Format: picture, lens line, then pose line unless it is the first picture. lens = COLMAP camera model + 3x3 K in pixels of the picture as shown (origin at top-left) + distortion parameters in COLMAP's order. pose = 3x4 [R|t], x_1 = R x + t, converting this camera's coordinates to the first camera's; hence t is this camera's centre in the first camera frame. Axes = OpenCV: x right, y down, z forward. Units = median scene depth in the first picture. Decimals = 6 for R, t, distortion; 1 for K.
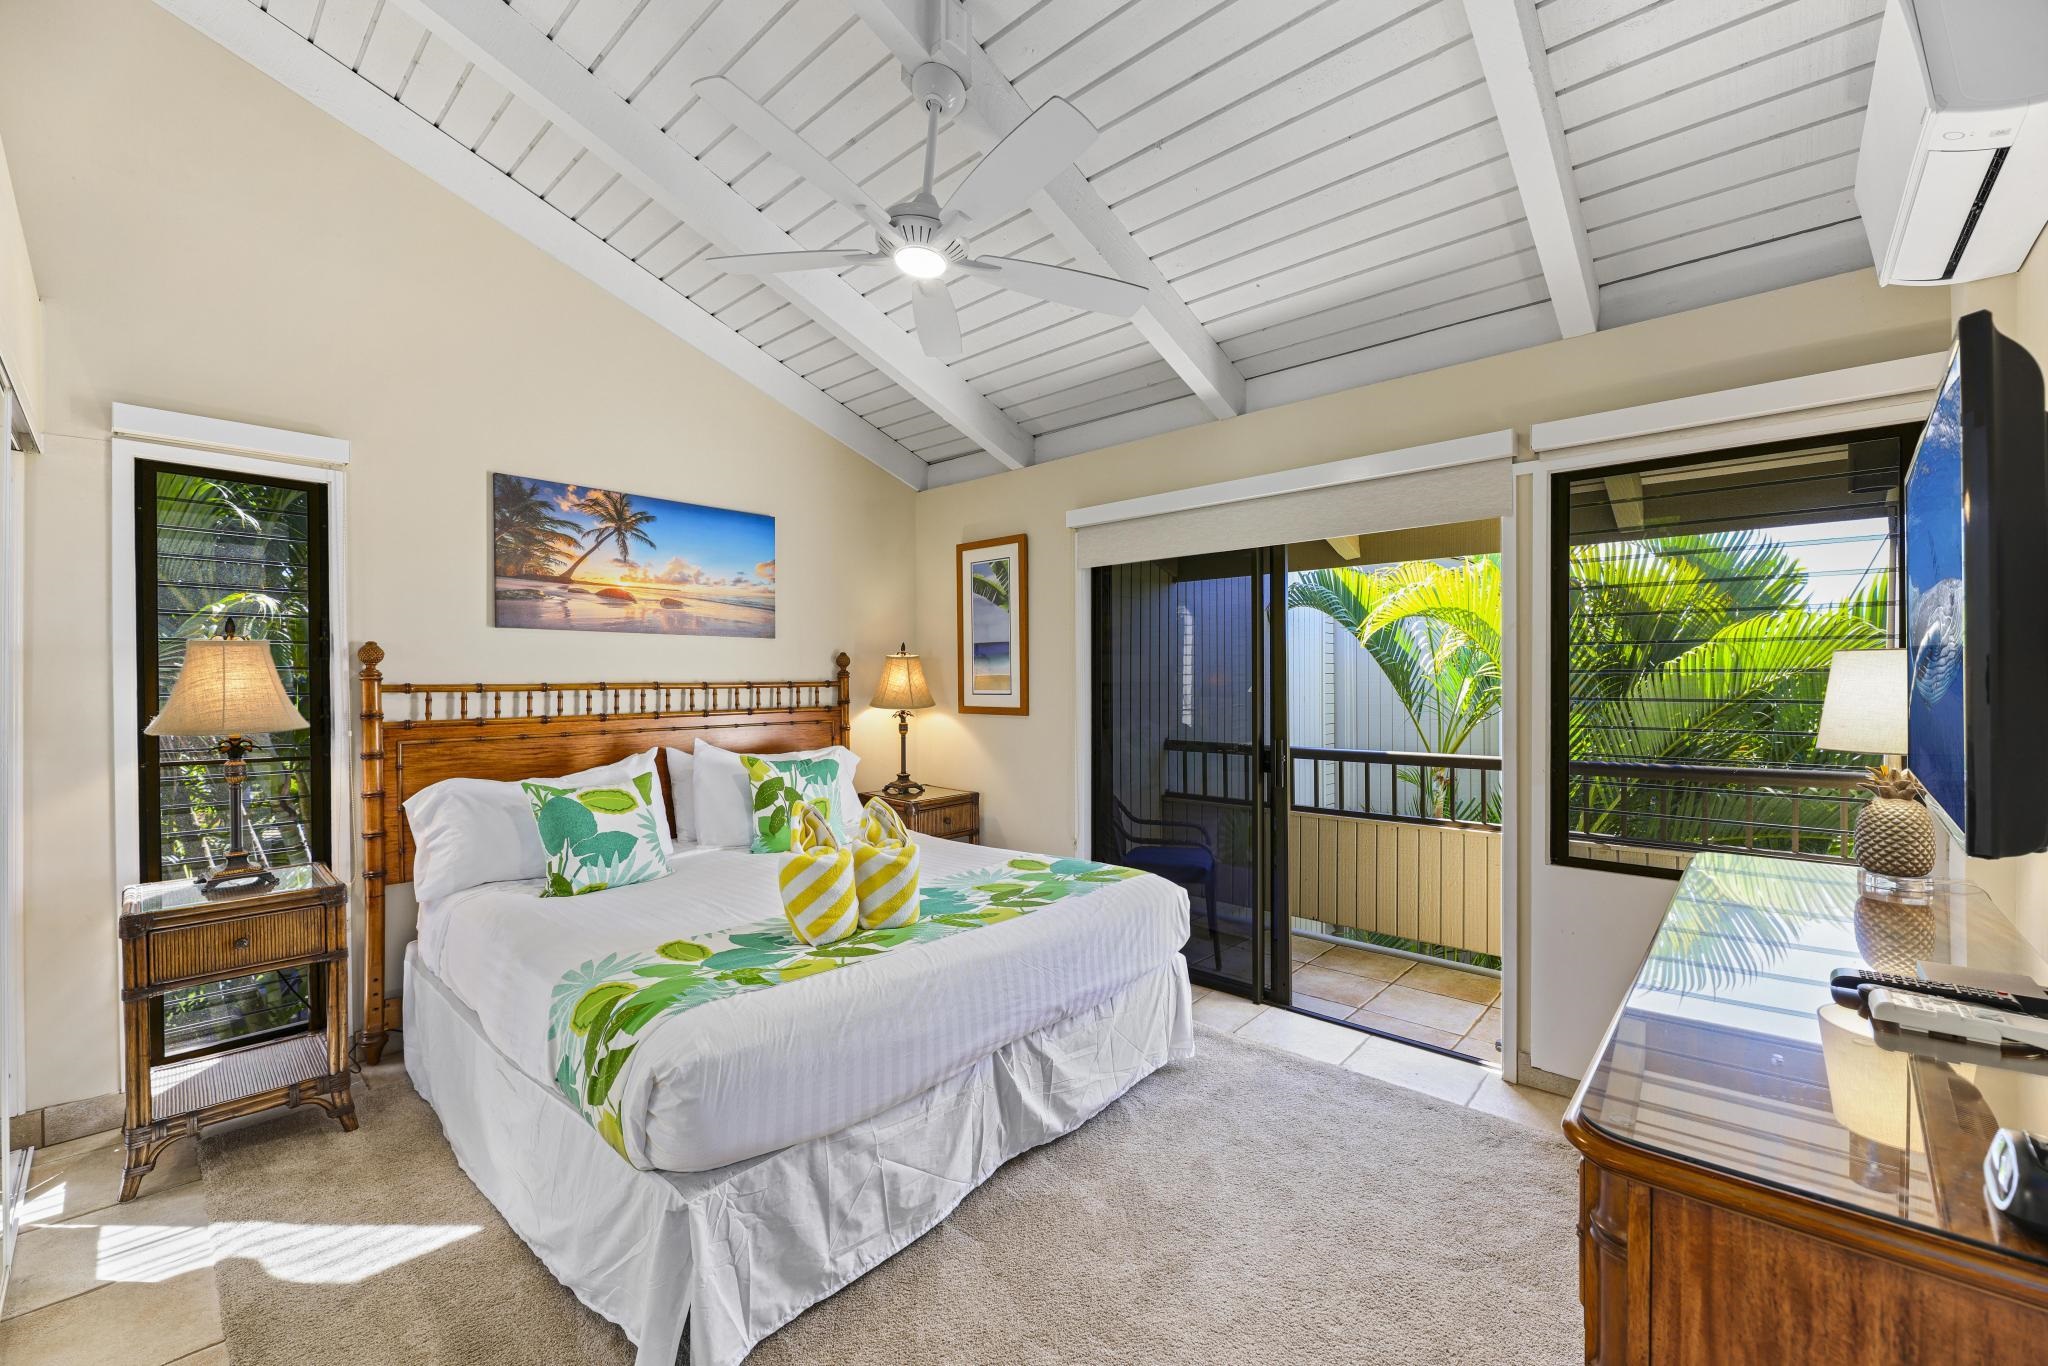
lens RADIAL K [[816.0, 0, 1014.6], [0, 816.0, 676.8], [0, 0, 1]] dist [-0.002948, -0.002553]
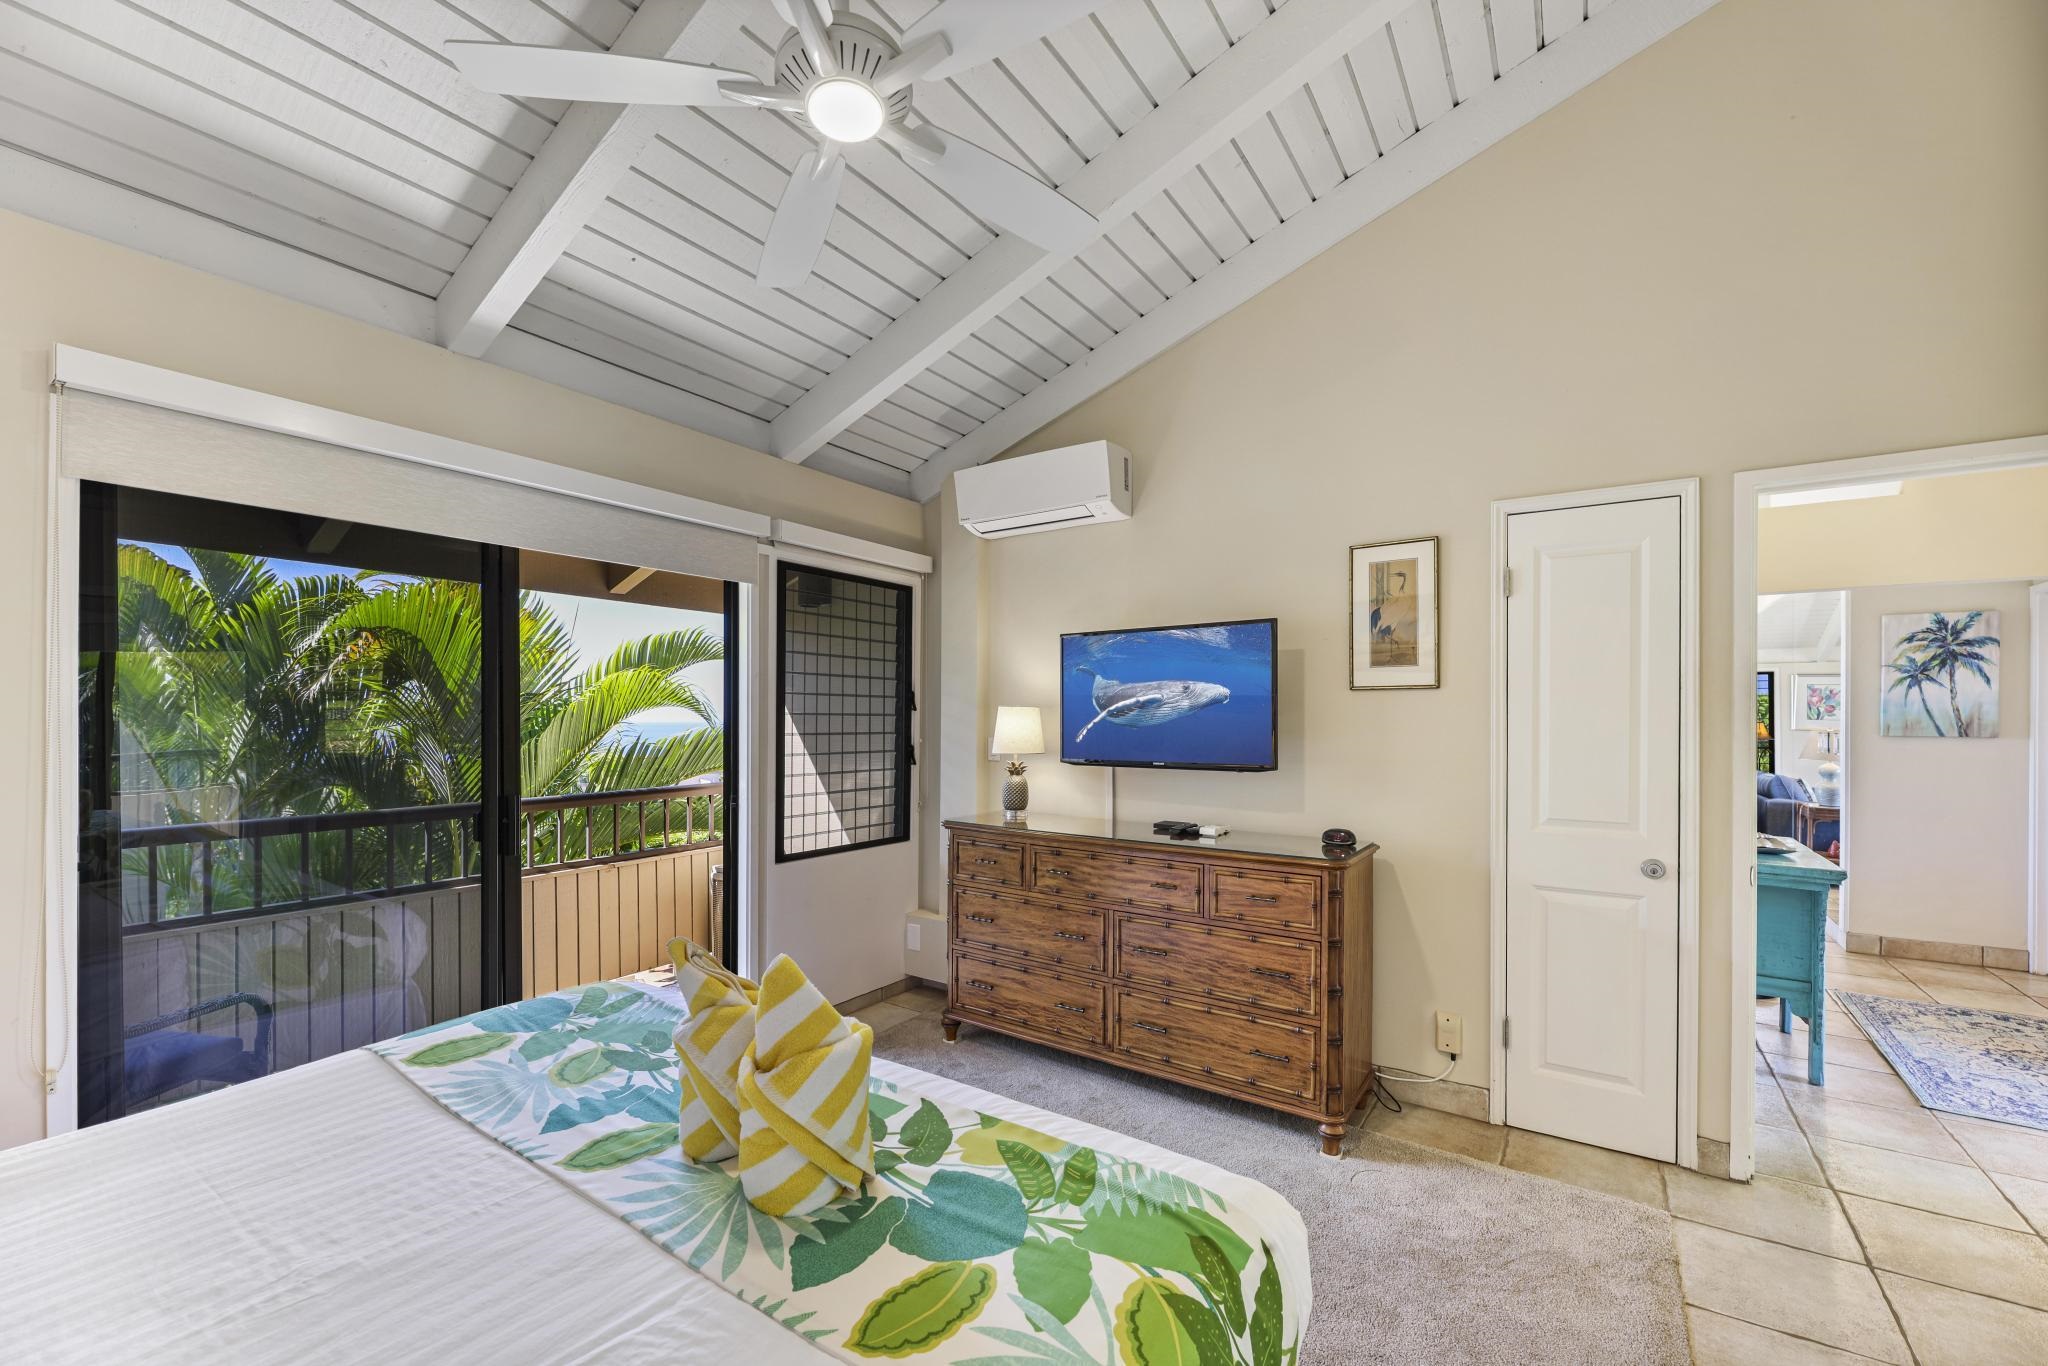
lens RADIAL K [[816.0, 0, 1035.1], [0, 816.0, 714.6], [0, 0, 1]] dist [-0.002948, -0.002553]
pose [[-0.133963, 0.003690, 0.990980, -0.746461], [0.000451, 0.999993, -0.003662, 0.000990], [-0.990986, -0.000043, -0.133963, 0.852753]]
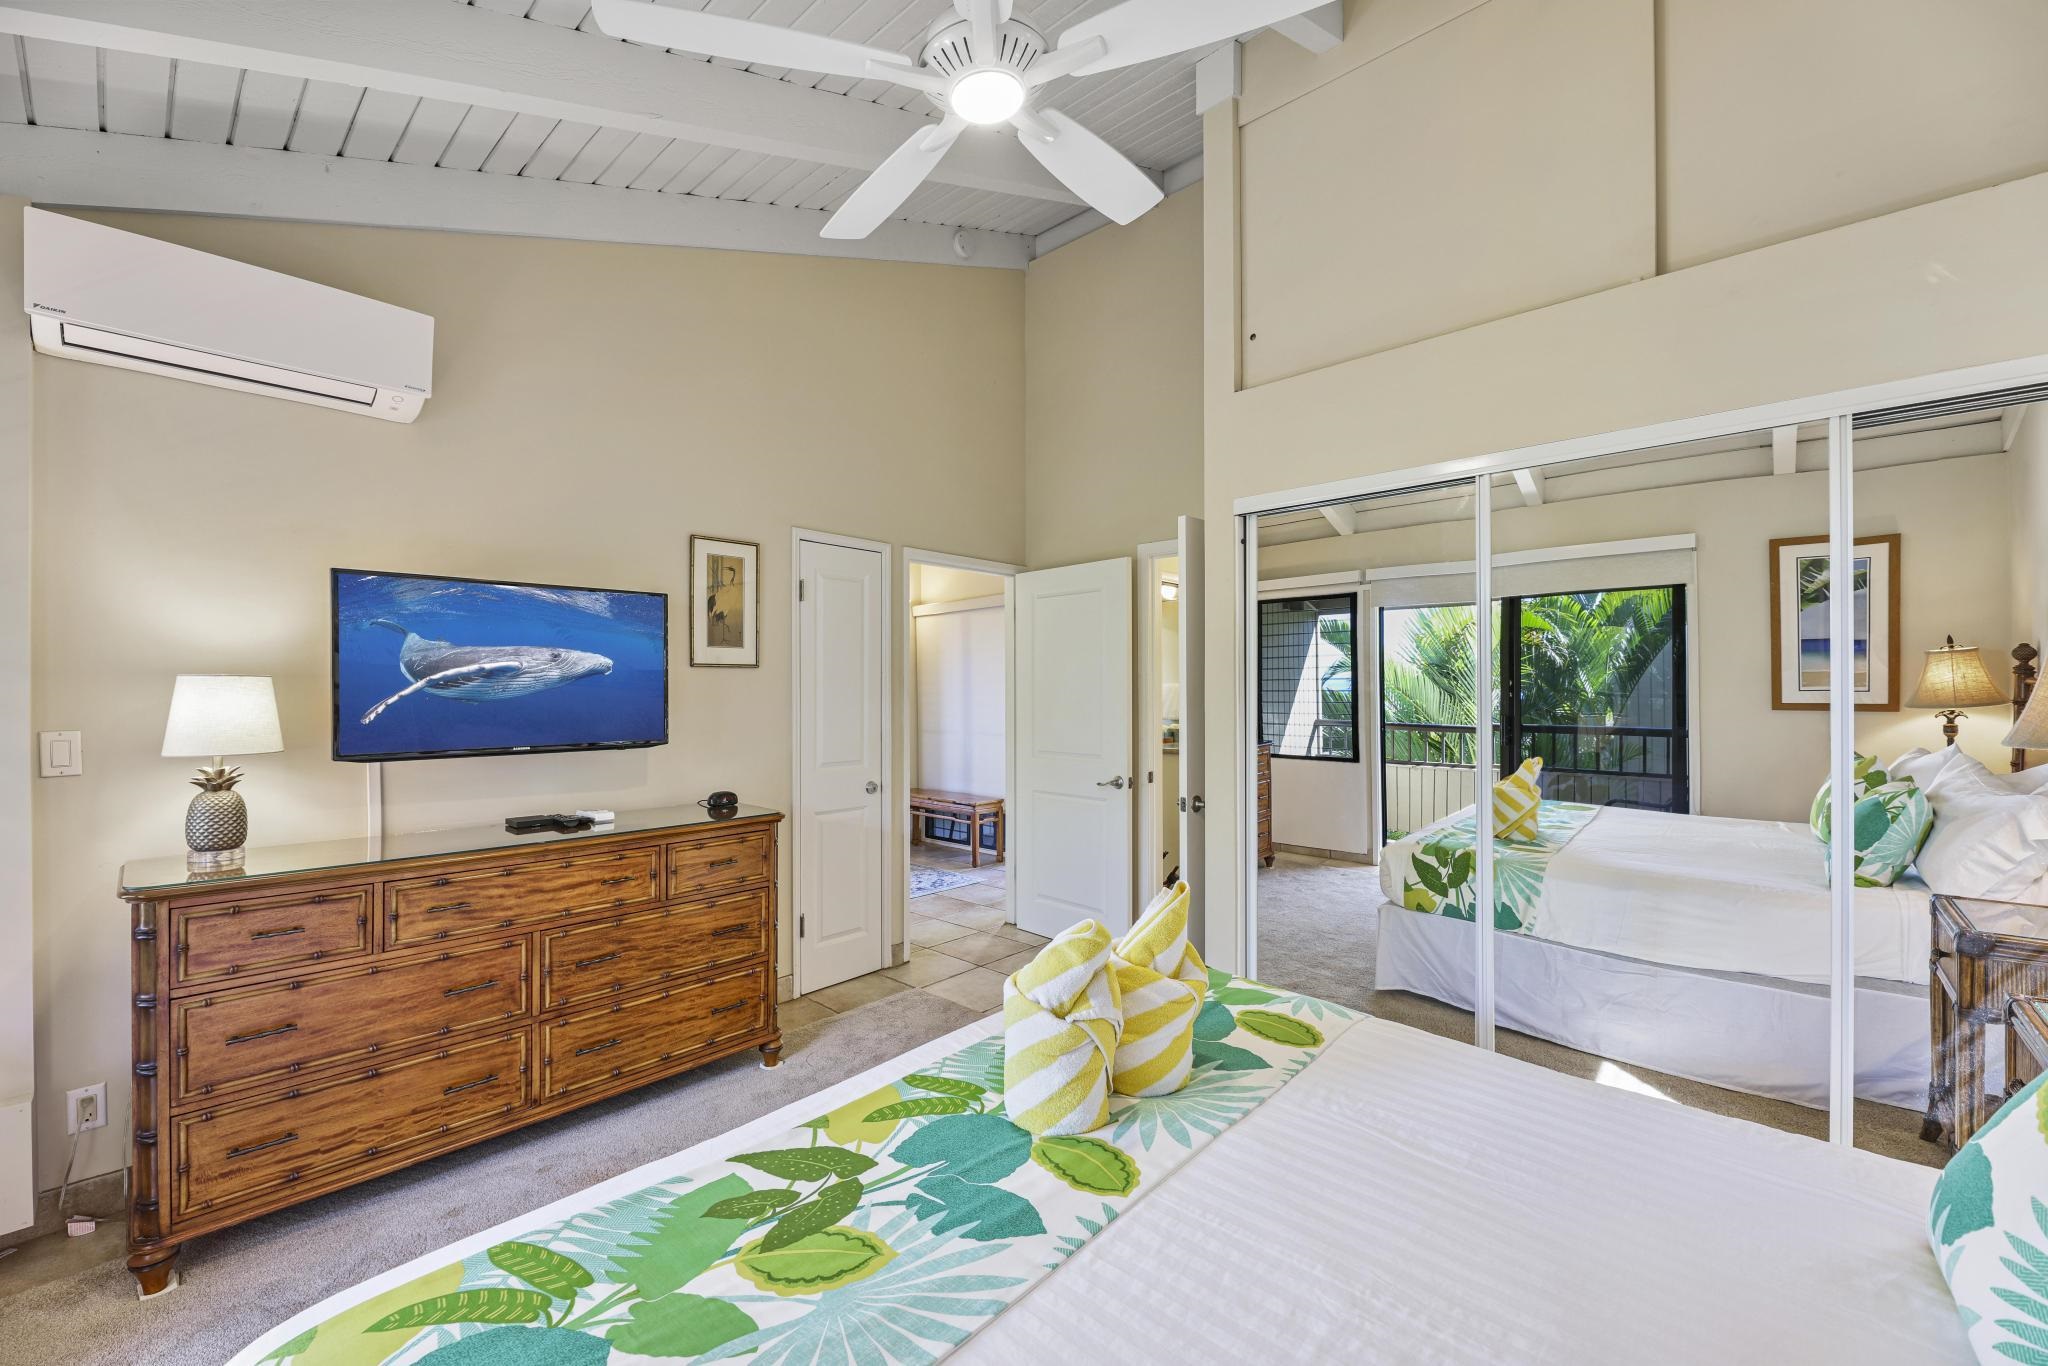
lens RADIAL K [[816.0, 0, 1009.8], [0, 816.0, 696.9], [0, 0, 1]] dist [-0.002948, -0.002553]
pose [[-0.999770, -0.000555, 0.021434, -0.130459], [-0.000312, 0.999936, 0.011305, -0.005532], [-0.021439, 0.011296, -0.999706, 1.555405]]
